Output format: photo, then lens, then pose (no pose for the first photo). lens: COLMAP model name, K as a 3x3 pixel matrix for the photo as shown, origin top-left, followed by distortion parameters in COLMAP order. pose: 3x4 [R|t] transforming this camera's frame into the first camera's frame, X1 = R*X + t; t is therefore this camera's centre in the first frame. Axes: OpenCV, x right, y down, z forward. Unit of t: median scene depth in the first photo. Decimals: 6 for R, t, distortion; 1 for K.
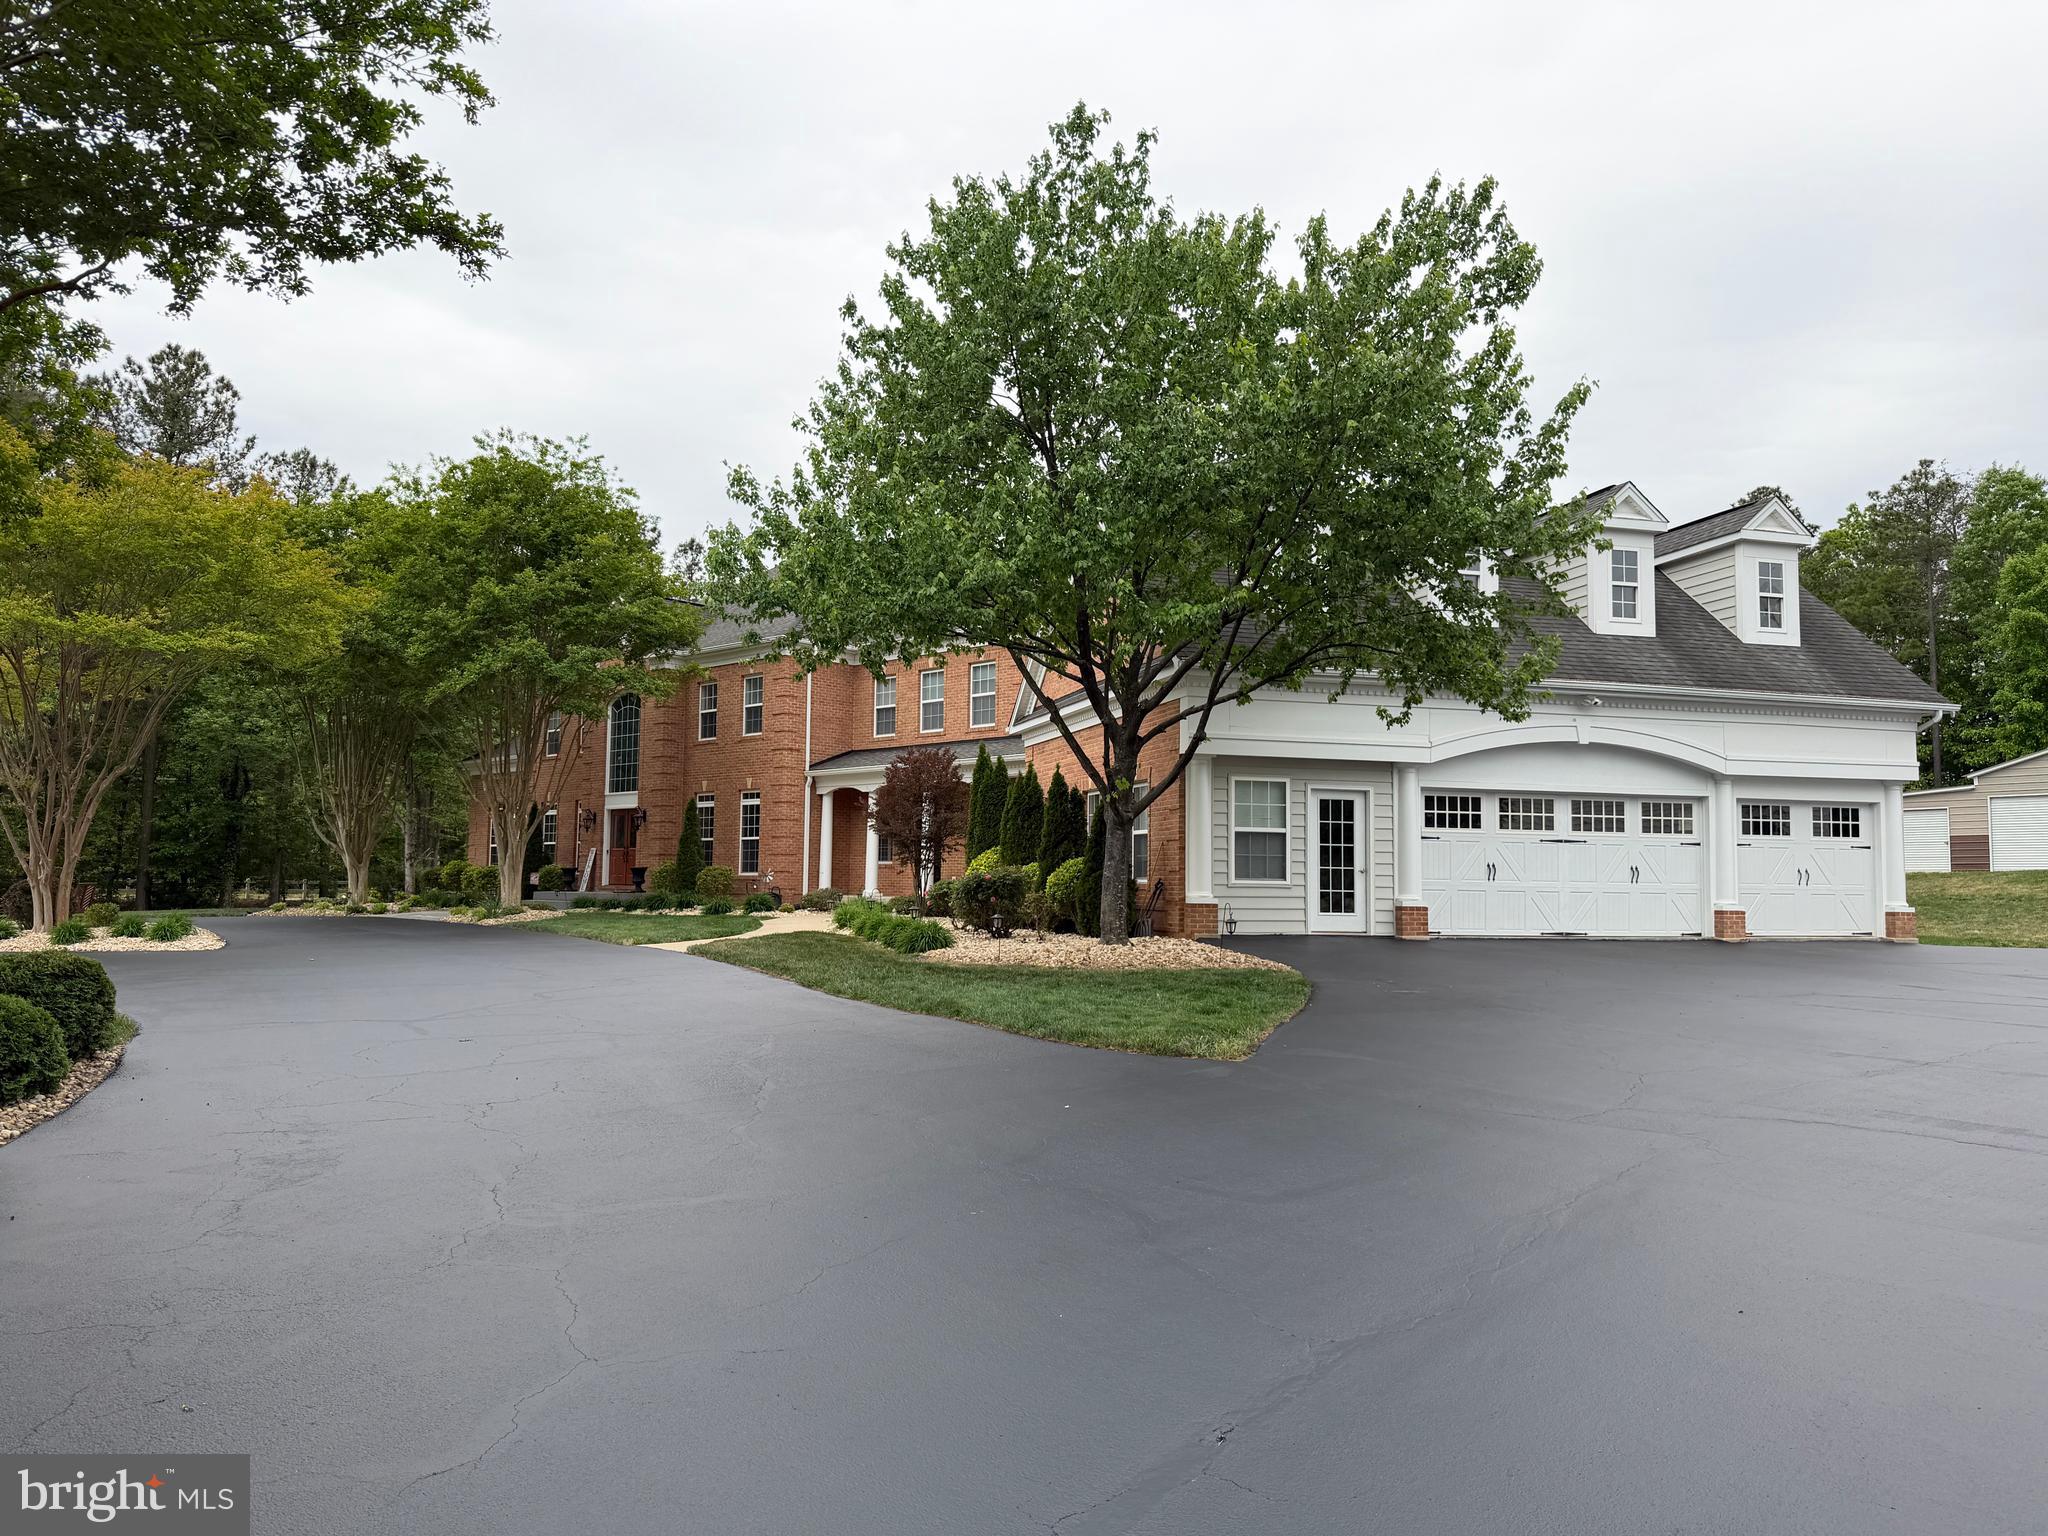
lens RADIAL K [[1449.7, 0, 1043.7], [0, 1449.7, 782.2], [0, 0, 1]] dist [0.106751, -0.161191]
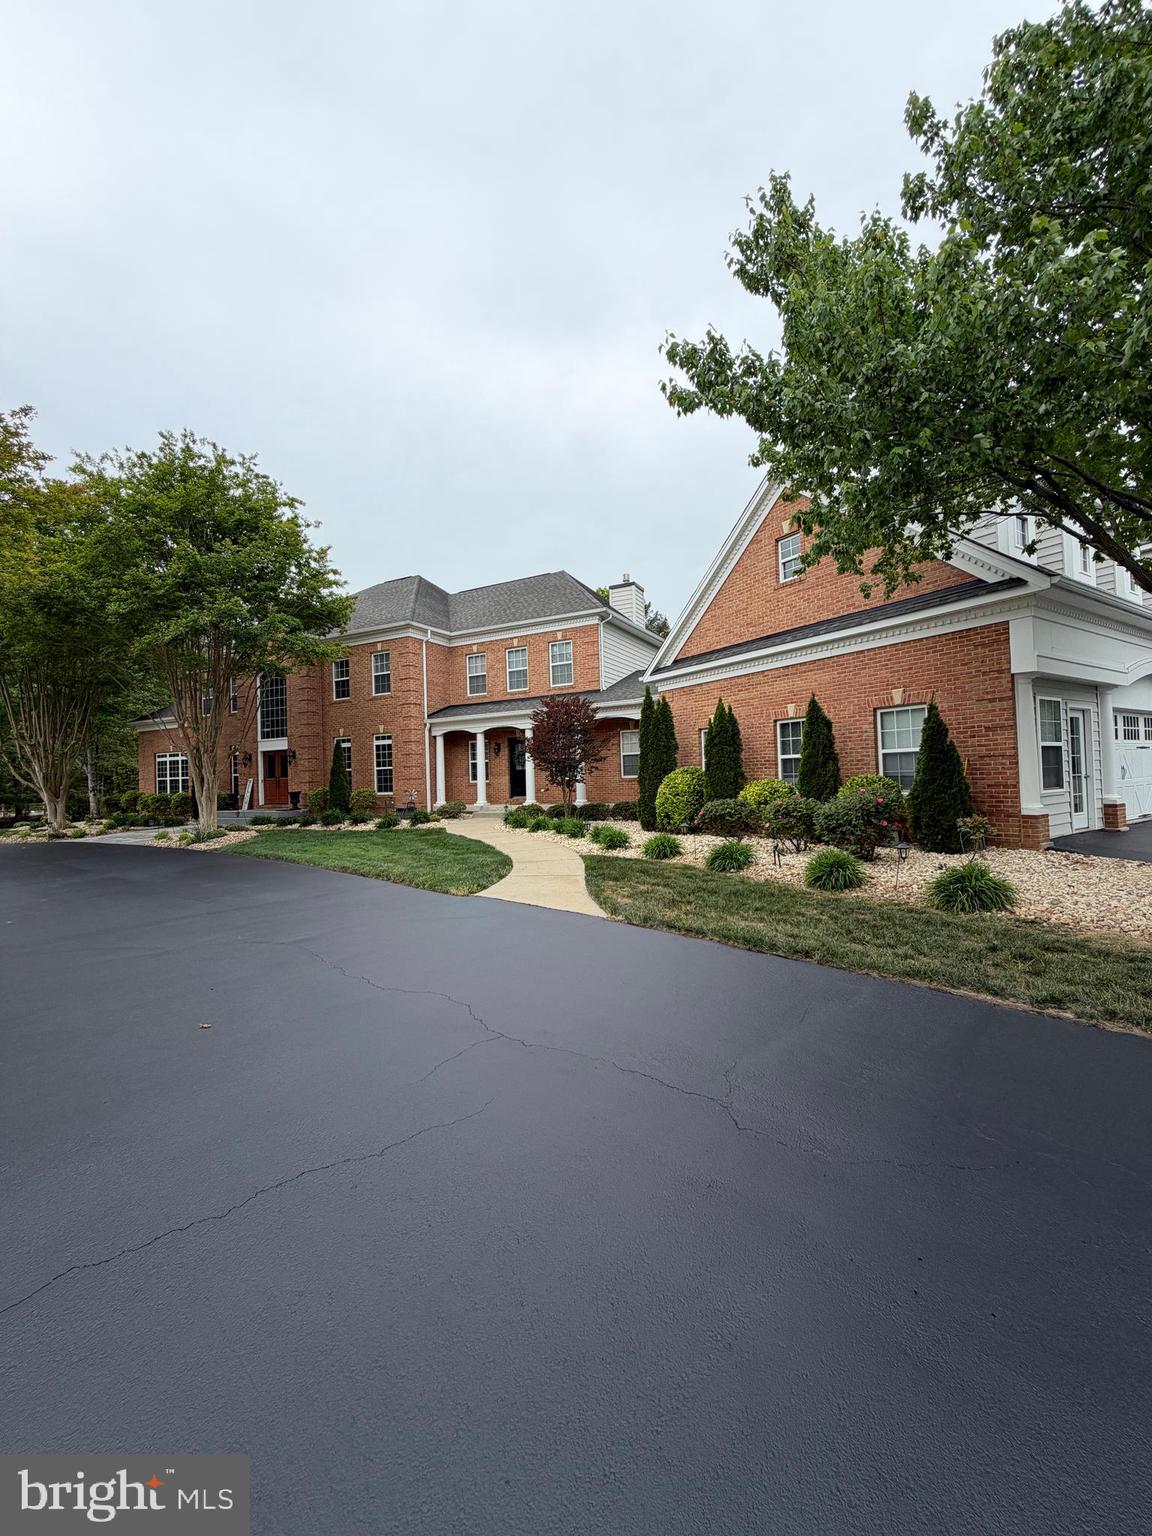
lens RADIAL K [[611.4, 0, 576.0], [0, 611.4, 768.0], [0, 0, 1]] dist [0.000548, 0.000136]
pose [[0.957194, -0.036414, 0.287147, -0.236338], [0.021880, 0.998319, 0.053663, 0.012941], [-0.288619, -0.045083, 0.956382, 0.463377]]
